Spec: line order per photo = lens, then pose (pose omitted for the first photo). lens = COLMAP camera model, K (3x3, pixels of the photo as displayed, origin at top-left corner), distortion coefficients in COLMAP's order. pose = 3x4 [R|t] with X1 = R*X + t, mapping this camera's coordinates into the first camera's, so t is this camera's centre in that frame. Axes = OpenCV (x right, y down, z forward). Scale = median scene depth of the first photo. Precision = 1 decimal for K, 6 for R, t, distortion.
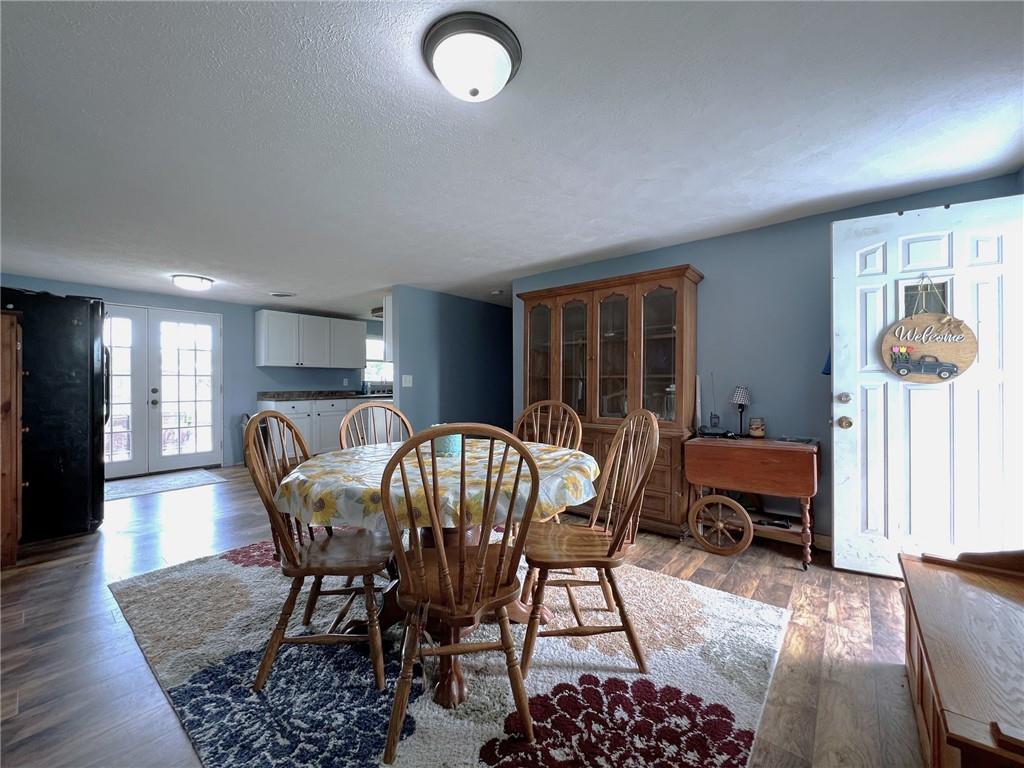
lens RADIAL K [[412.6, 0, 515.5], [0, 412.6, 383.8], [0, 0, 1]] dist [0.002656, 0.000242]
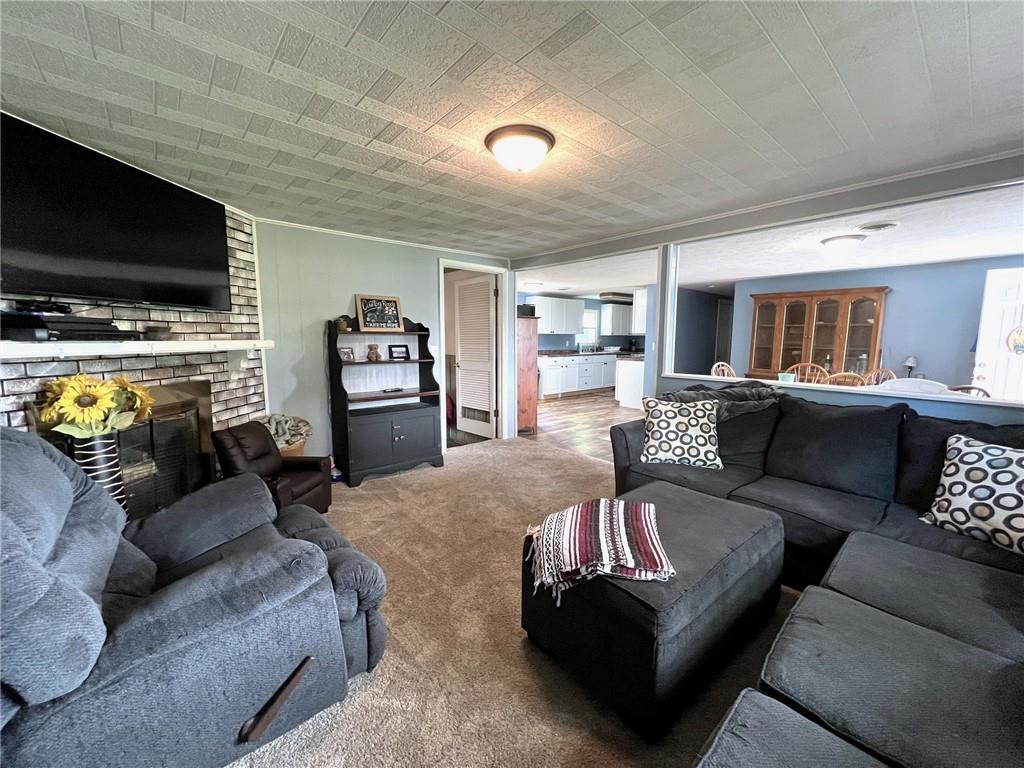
lens RADIAL K [[412.6, 0, 510.0], [0, 412.6, 381.4], [0, 0, 1]] dist [0.002656, 0.000242]
pose [[0.983872, 0.032201, -0.175952, -0.659659], [-0.014291, 0.994669, 0.102124, -0.033798], [0.178302, -0.097962, 0.979087, -0.825883]]
